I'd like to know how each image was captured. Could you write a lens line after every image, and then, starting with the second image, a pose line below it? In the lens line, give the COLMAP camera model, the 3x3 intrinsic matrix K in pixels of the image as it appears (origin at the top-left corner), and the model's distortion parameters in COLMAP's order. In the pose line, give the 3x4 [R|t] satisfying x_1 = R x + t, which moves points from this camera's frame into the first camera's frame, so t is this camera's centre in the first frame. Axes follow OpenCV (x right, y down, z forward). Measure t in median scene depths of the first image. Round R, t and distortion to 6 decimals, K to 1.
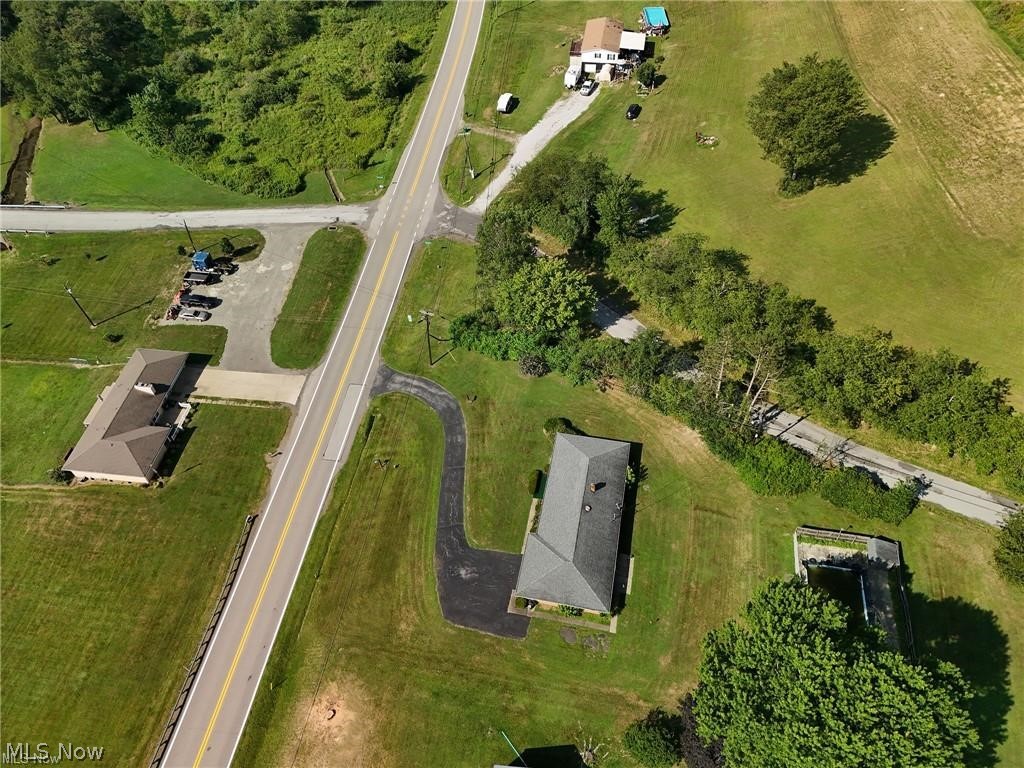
lens RADIAL K [[752.1, 0, 512.0], [0, 752.1, 384.0], [0, 0, 1]] dist [0.070488, -0.067869]
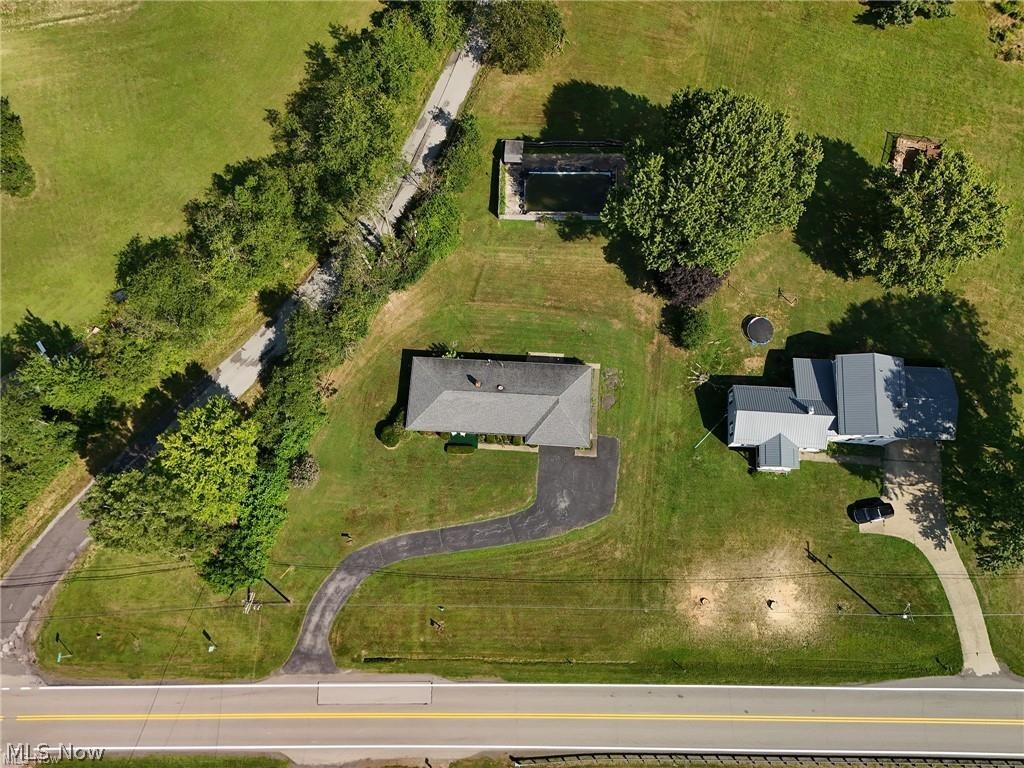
lens RADIAL K [[752.1, 0, 512.0], [0, 752.1, 384.0], [0, 0, 1]] dist [0.070488, -0.067869]
pose [[-0.137597, -0.947550, 0.288472, -0.193768], [0.782581, 0.074524, 0.618072, -0.458066], [-0.607152, 0.310797, 0.731281, 0.218933]]
